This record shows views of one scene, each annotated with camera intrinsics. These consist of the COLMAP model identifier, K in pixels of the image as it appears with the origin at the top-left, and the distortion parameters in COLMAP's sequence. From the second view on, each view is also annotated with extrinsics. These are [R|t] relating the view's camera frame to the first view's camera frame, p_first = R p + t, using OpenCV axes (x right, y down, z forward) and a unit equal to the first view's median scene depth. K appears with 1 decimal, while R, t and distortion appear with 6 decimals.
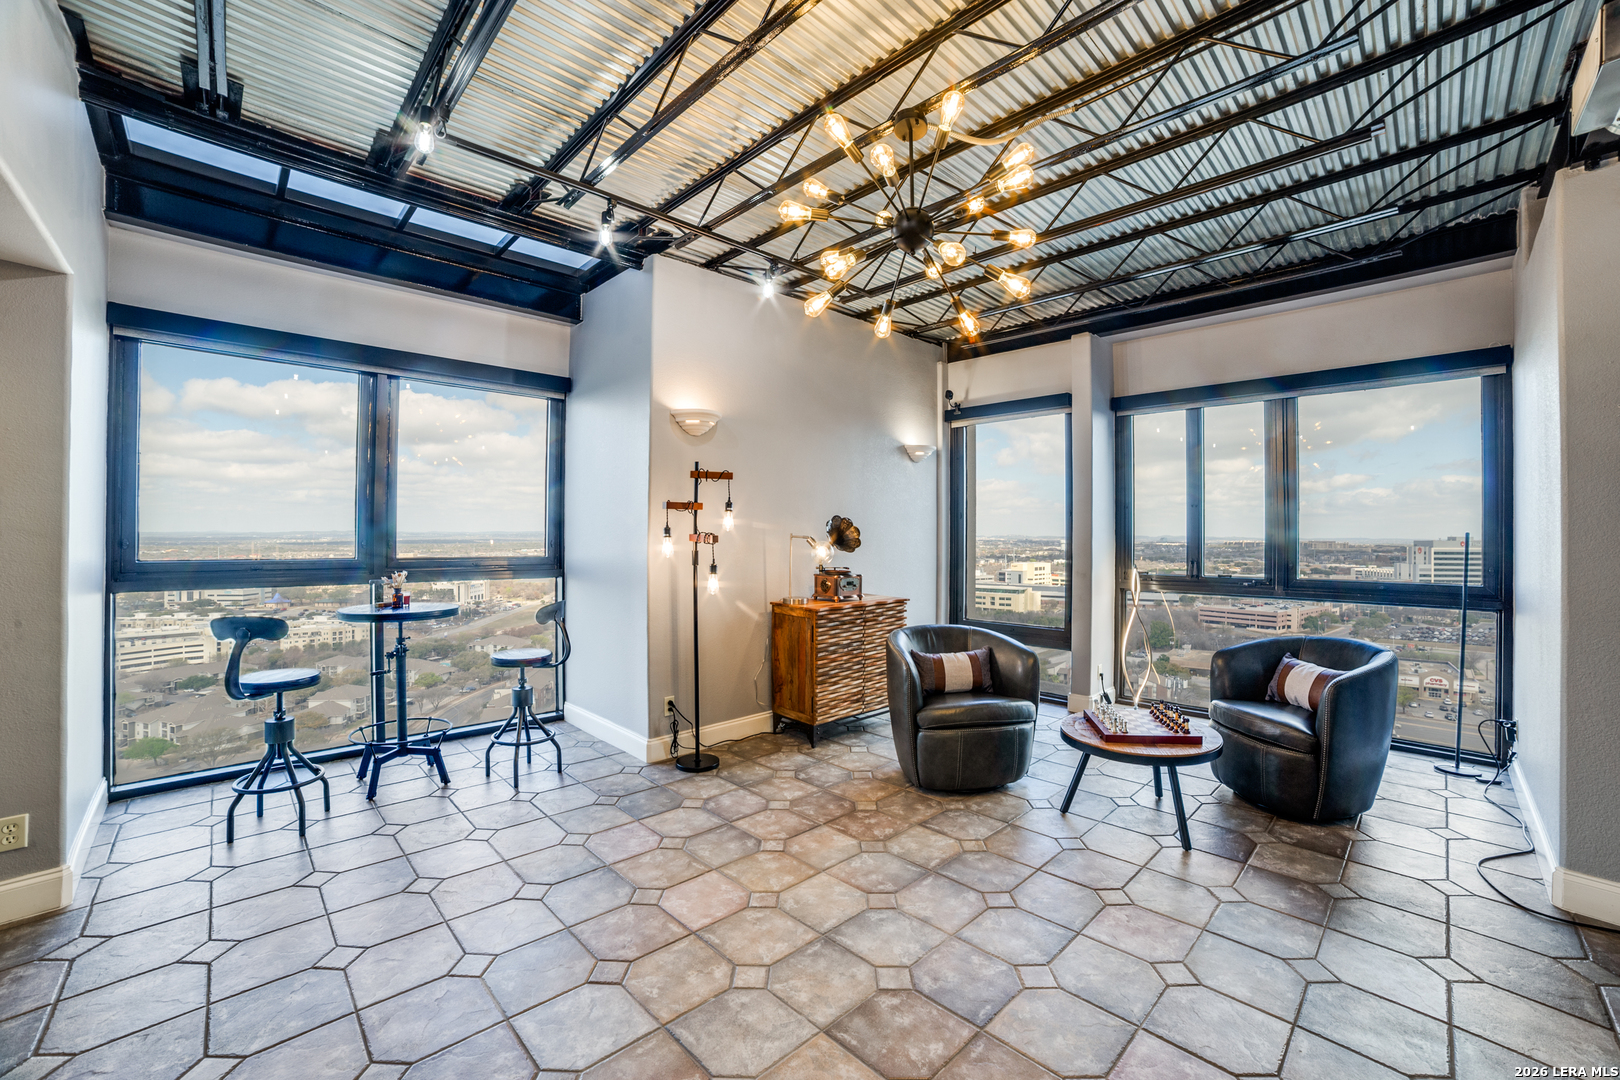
lens RADIAL K [[655.8, 0, 804.2], [0, 655.8, 533.2], [0, 0, 1]] dist [-0.079042, 0.031127]
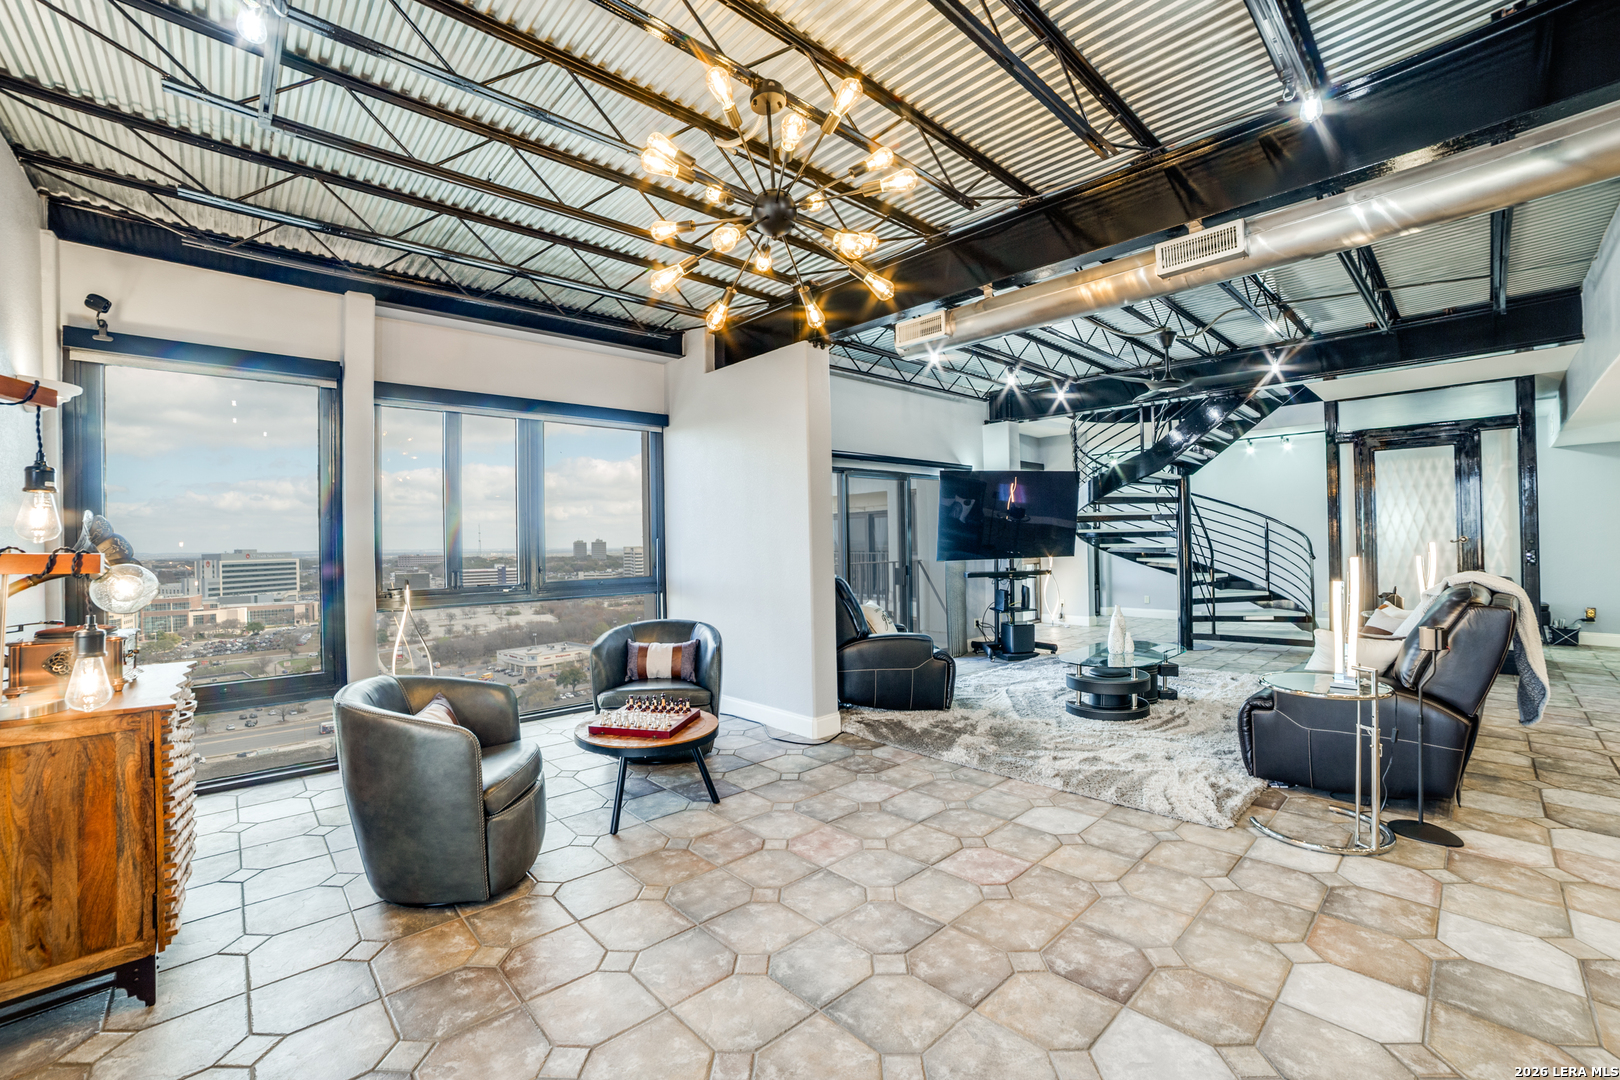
lens RADIAL K [[682.8, 0, 825.7], [0, 682.8, 537.1], [0, 0, 1]] dist [-0.087946, 0.029817]
pose [[0.019088, -0.001061, 0.999817, -0.485014], [0.016114, 0.999870, 0.000754, 0.000065], [-0.999688, 0.016096, 0.019102, 0.553390]]
